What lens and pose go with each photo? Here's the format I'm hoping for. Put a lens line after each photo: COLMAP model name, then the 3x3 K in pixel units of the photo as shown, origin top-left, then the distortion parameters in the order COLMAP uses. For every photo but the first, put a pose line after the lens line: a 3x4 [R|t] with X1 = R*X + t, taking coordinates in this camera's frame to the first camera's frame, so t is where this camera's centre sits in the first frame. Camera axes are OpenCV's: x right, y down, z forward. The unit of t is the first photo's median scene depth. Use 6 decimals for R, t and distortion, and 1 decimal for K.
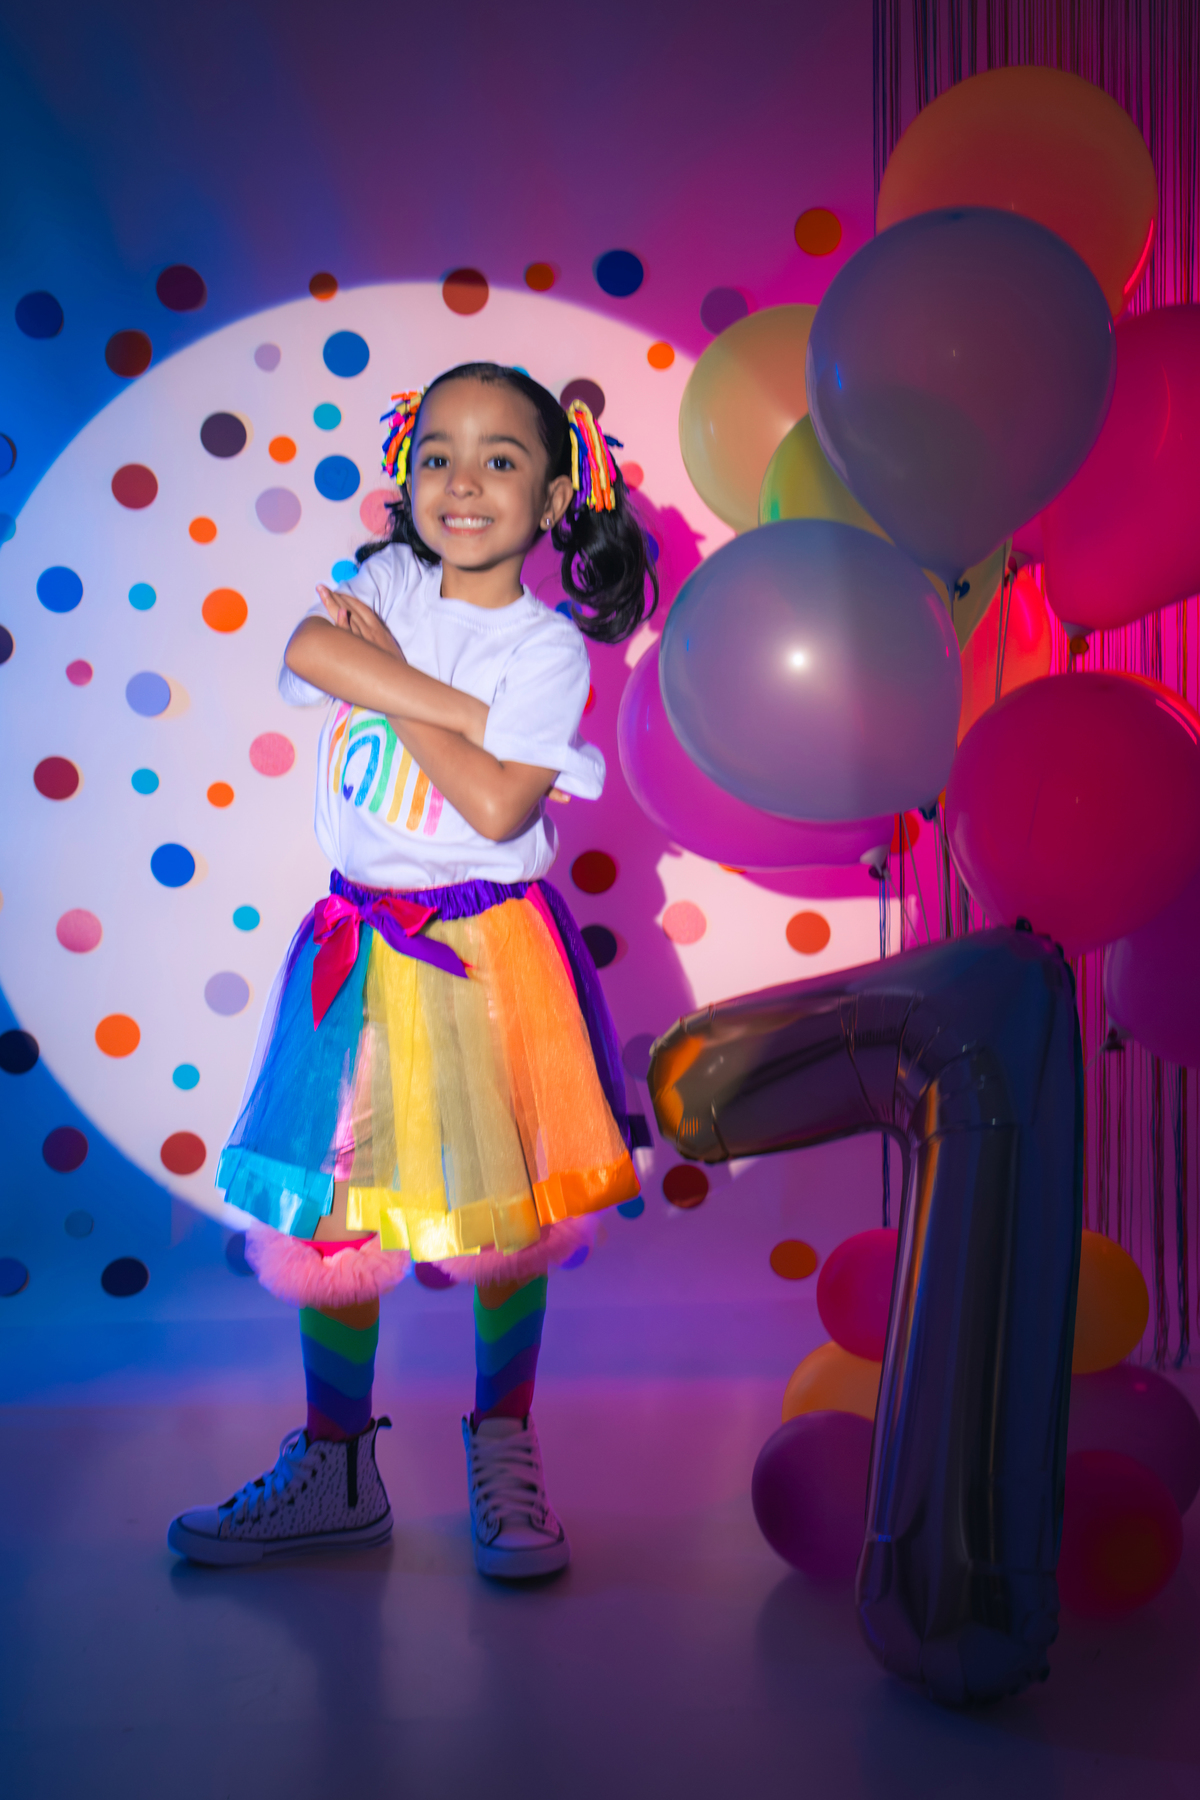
lens RADIAL K [[3210.5, 0, 738.7], [0, 3210.5, 962.2], [0, 0, 1]] dist [-0.050938, -0.008860]
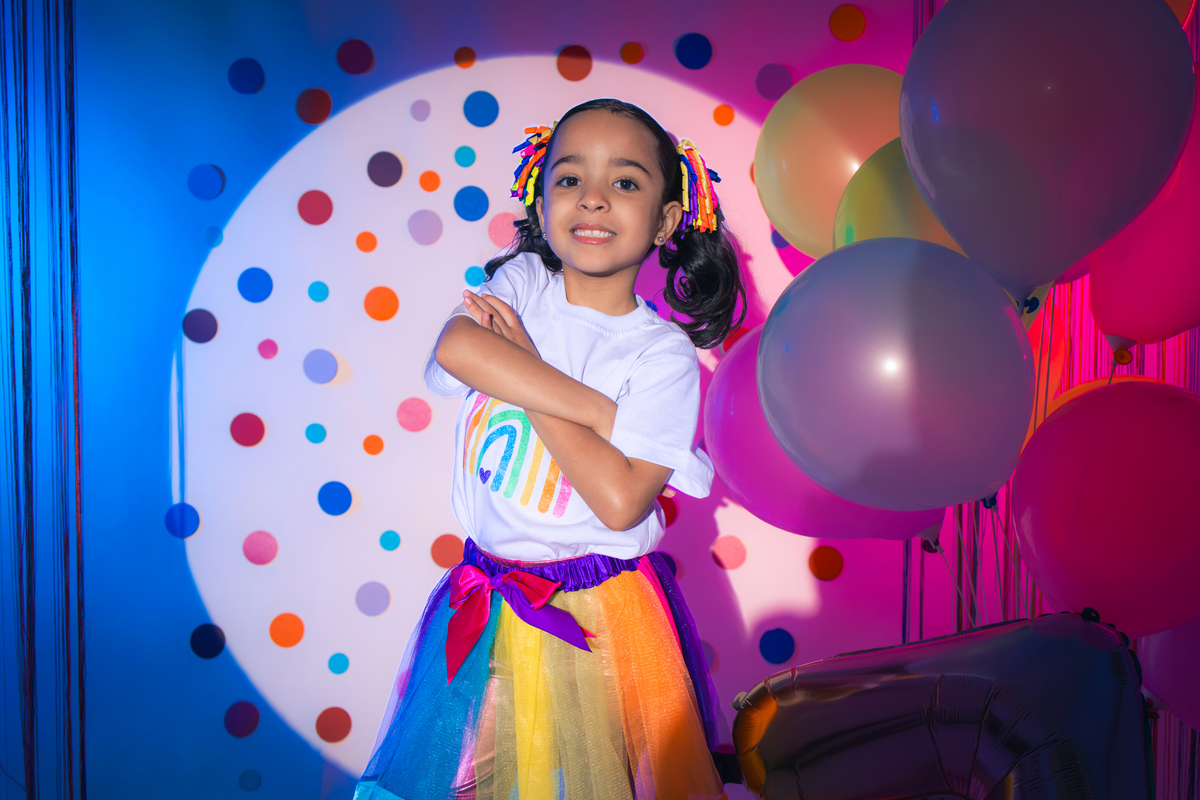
lens RADIAL K [[1927.6, 0, 600.0], [0, 1927.6, 400.0], [0, 0, 1]] dist [0.021725, 0.033874]
pose [[0.998610, 0.026008, -0.045846, -0.047876], [-0.028670, 0.997881, -0.058411, -0.037640], [0.044229, 0.059644, 0.997239, 0.309309]]
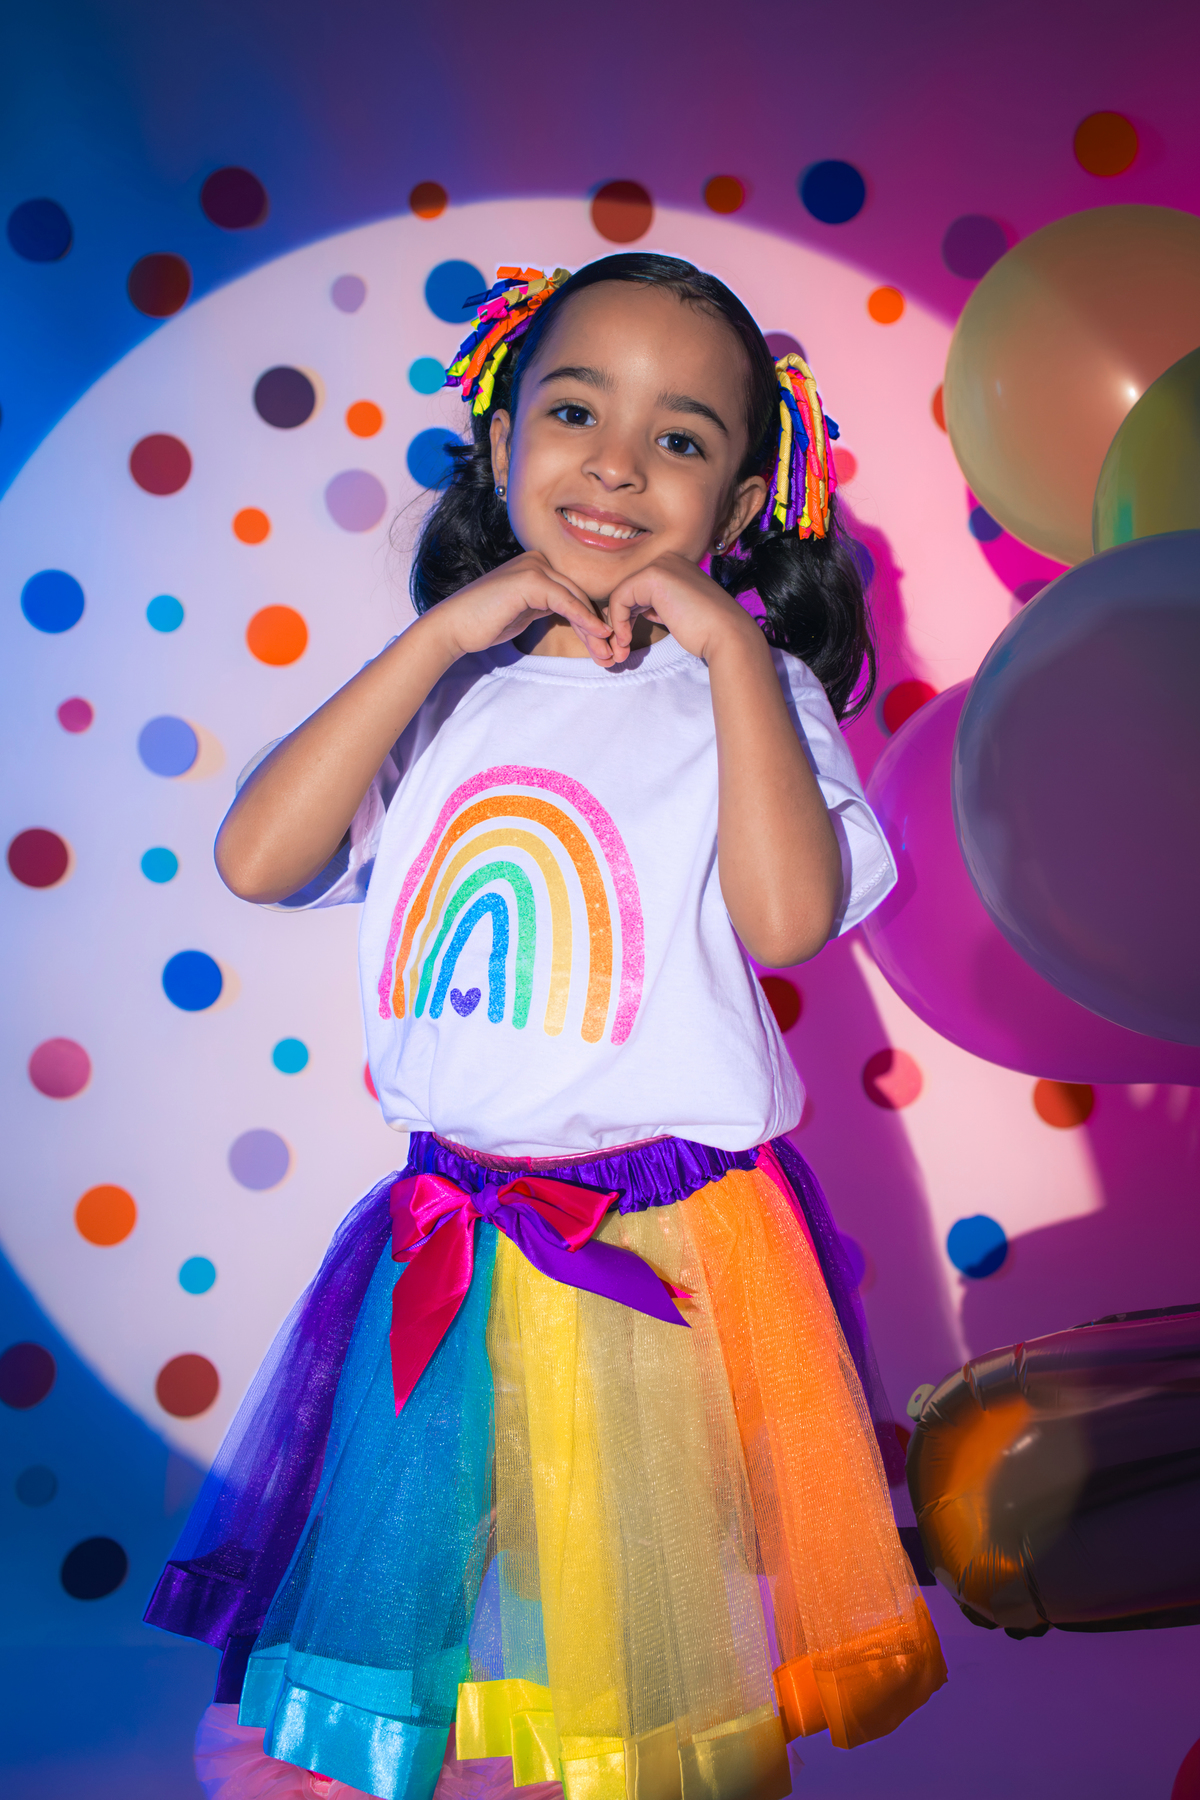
lens RADIAL K [[2891.4, 0, 600.1], [0, 2891.4, 844.9], [0, 0, 1]] dist [0.021725, 0.033874]
pose [[0.997948, 0.036390, -0.052687, -0.068175], [-0.038238, 0.998673, -0.034490, -0.057387], [0.051362, 0.036434, 0.998015, 0.469559]]
